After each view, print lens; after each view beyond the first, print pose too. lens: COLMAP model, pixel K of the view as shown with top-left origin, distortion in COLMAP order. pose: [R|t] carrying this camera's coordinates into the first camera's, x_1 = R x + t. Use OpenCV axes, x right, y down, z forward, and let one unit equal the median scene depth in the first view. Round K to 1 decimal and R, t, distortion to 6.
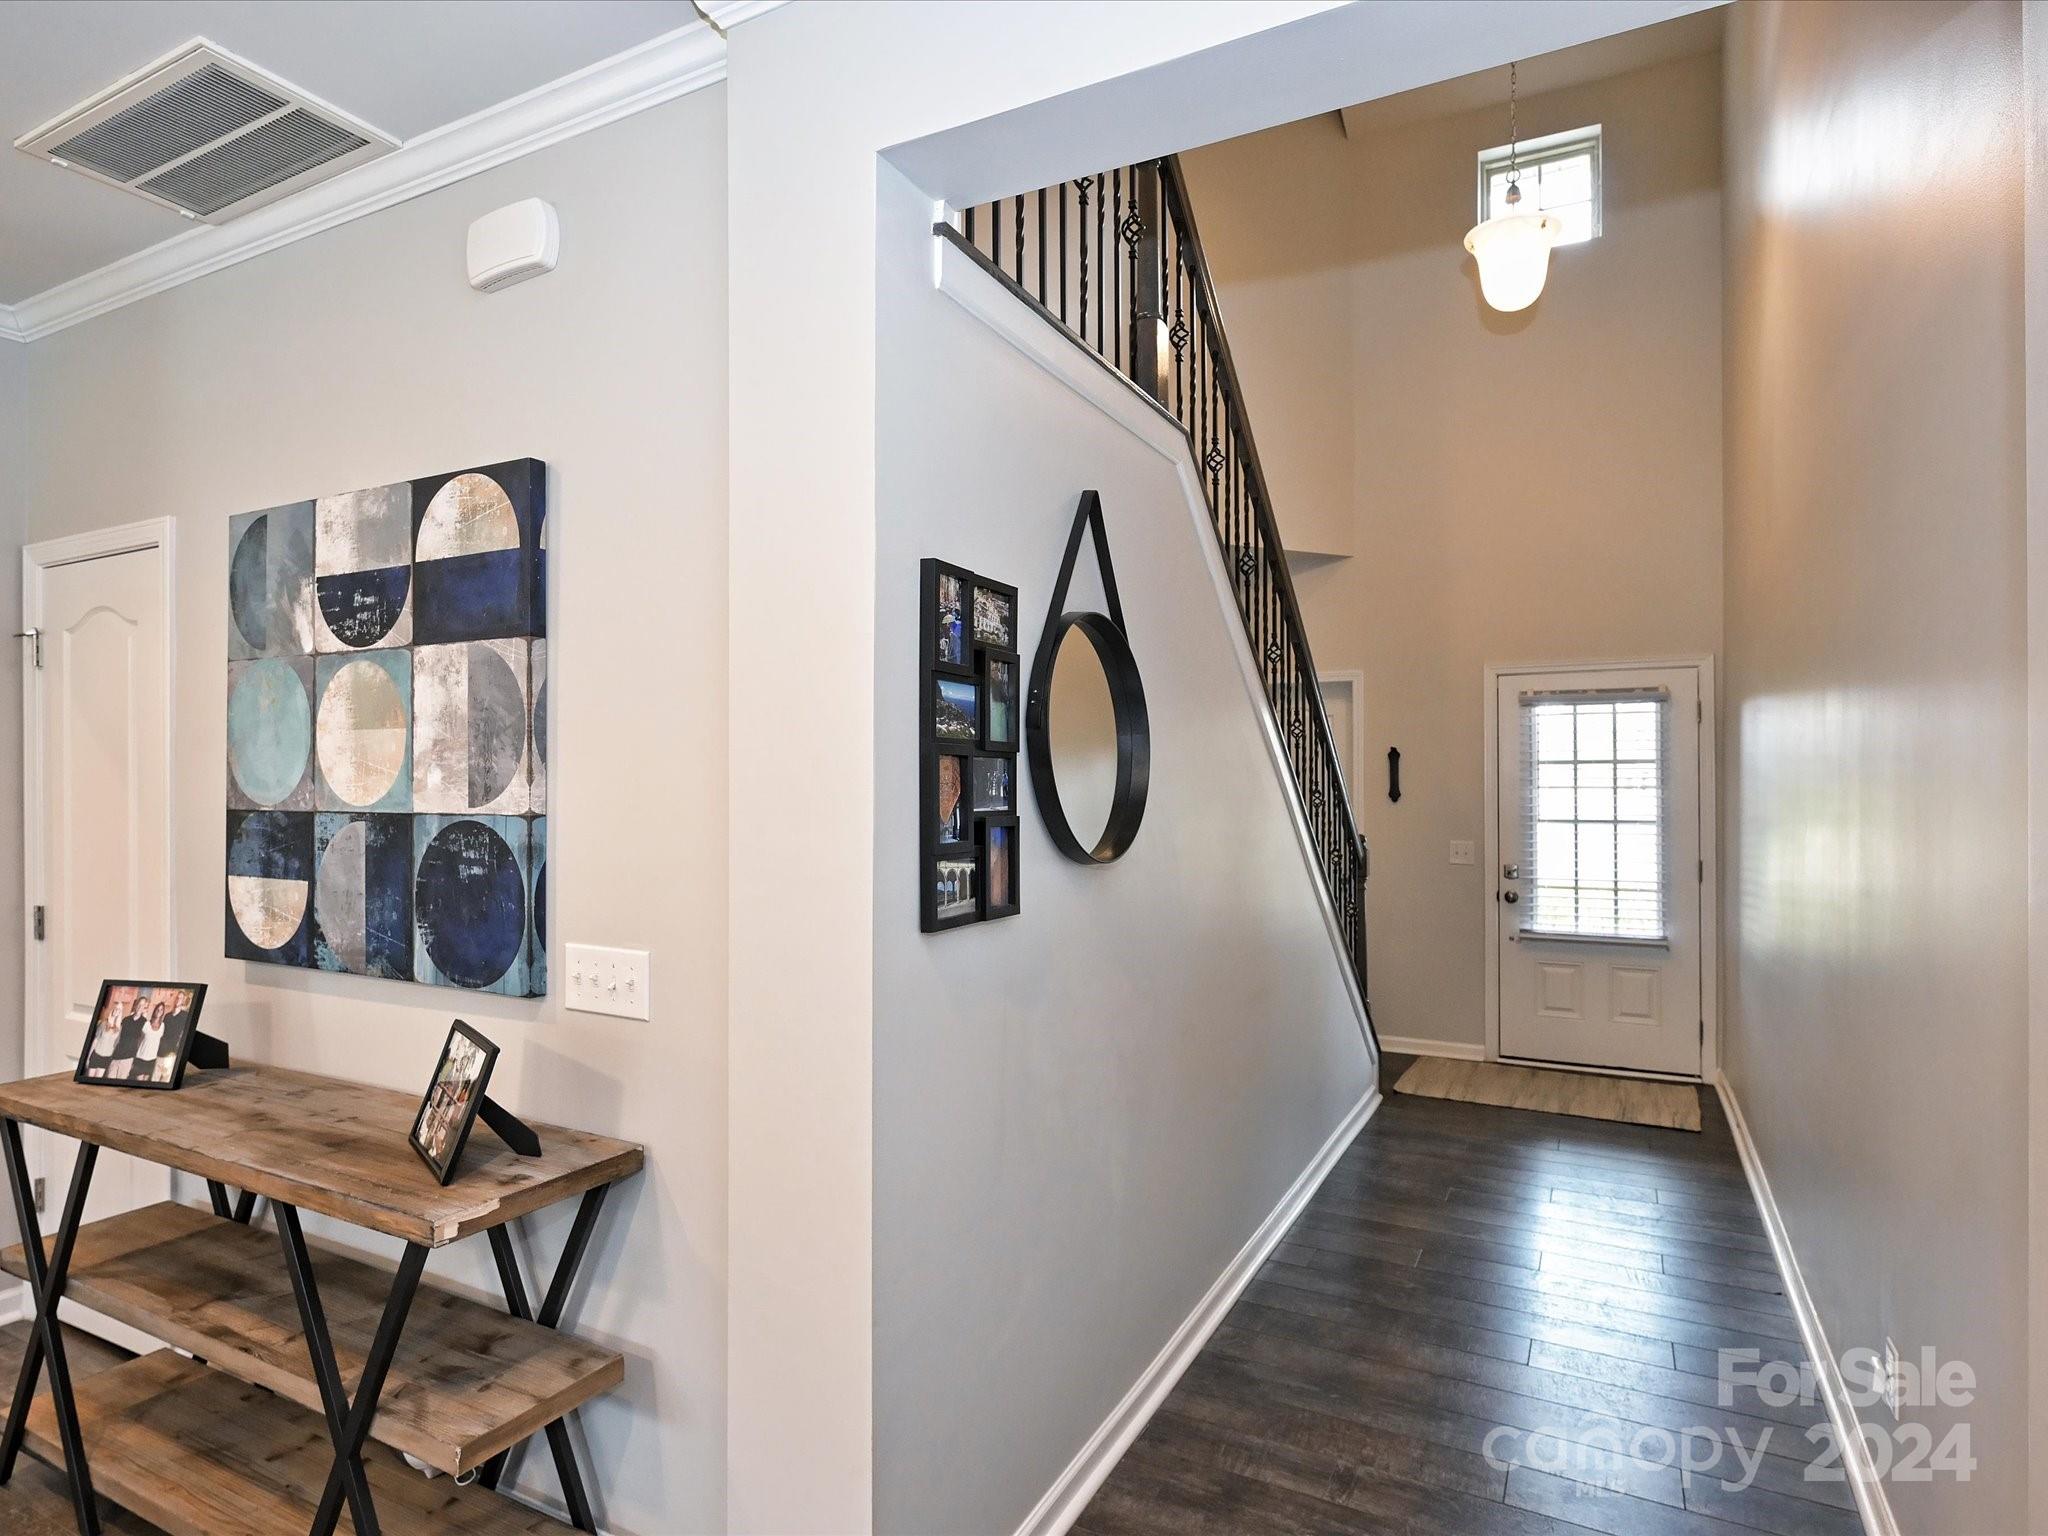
lens RADIAL K [[1115.4, 0, 1016.7], [0, 1115.4, 774.2], [0, 0, 1]] dist [0.001638, -0.000103]
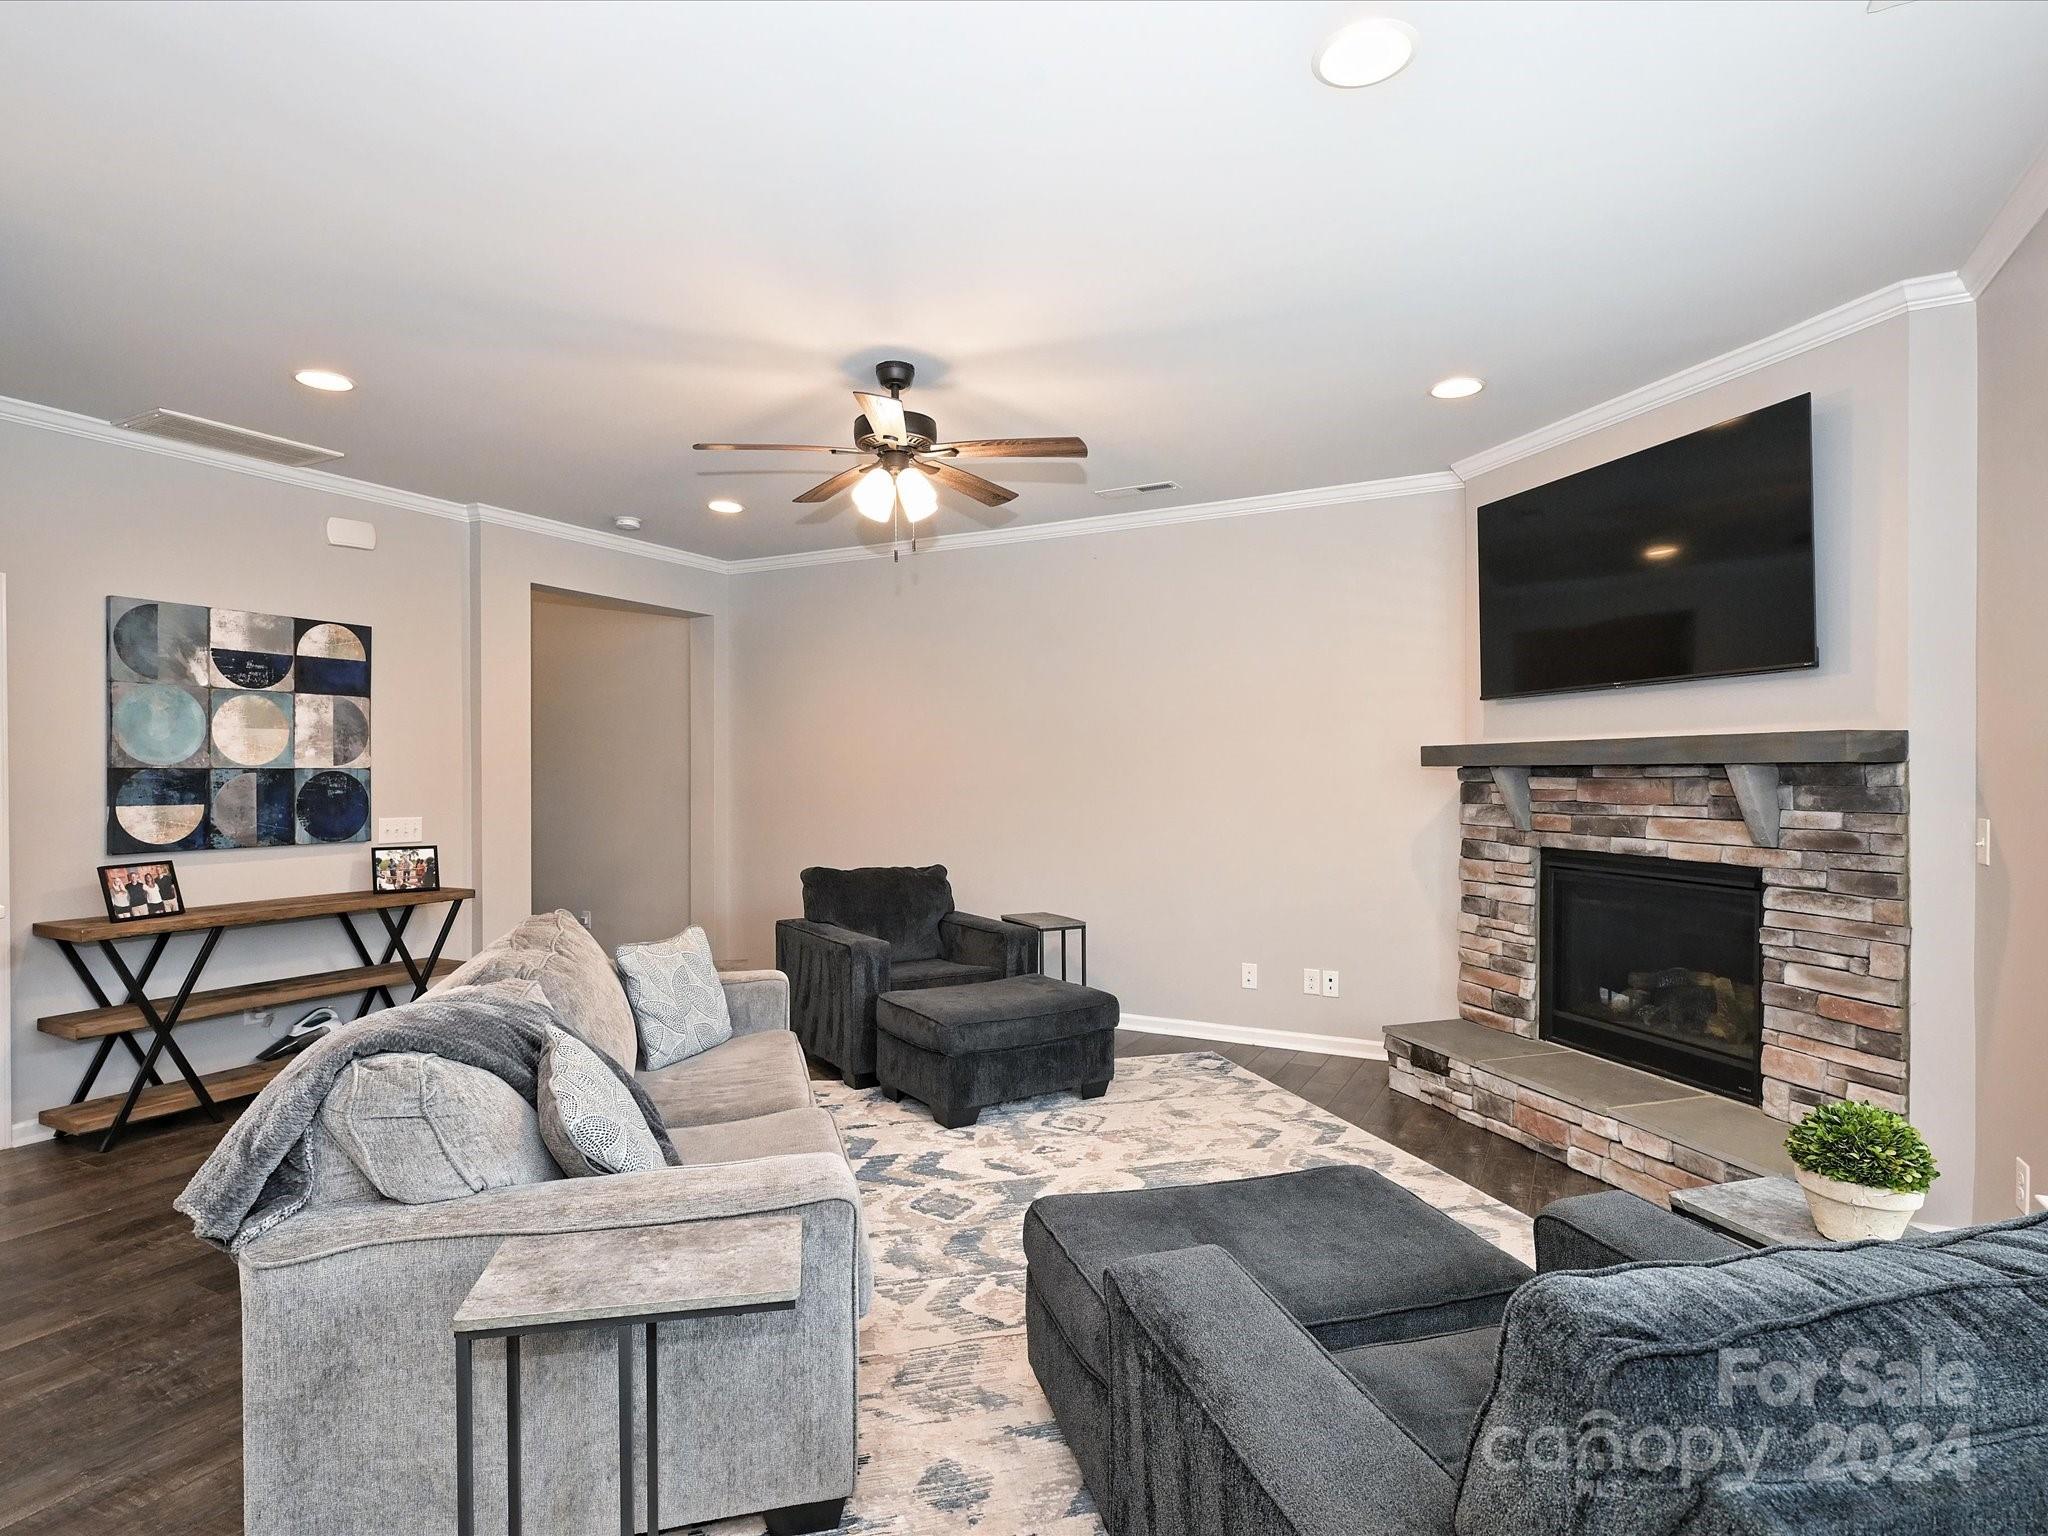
lens RADIAL K [[1078.2, 0, 1015.7], [0, 1078.2, 775.5], [0, 0, 1]] dist [0.000176, 0.000290]
pose [[0.006156, -0.001902, 0.999979, -2.583599], [-0.003615, 0.999992, 0.001925, 0.038619], [-0.999975, -0.003627, 0.006149, -0.427275]]
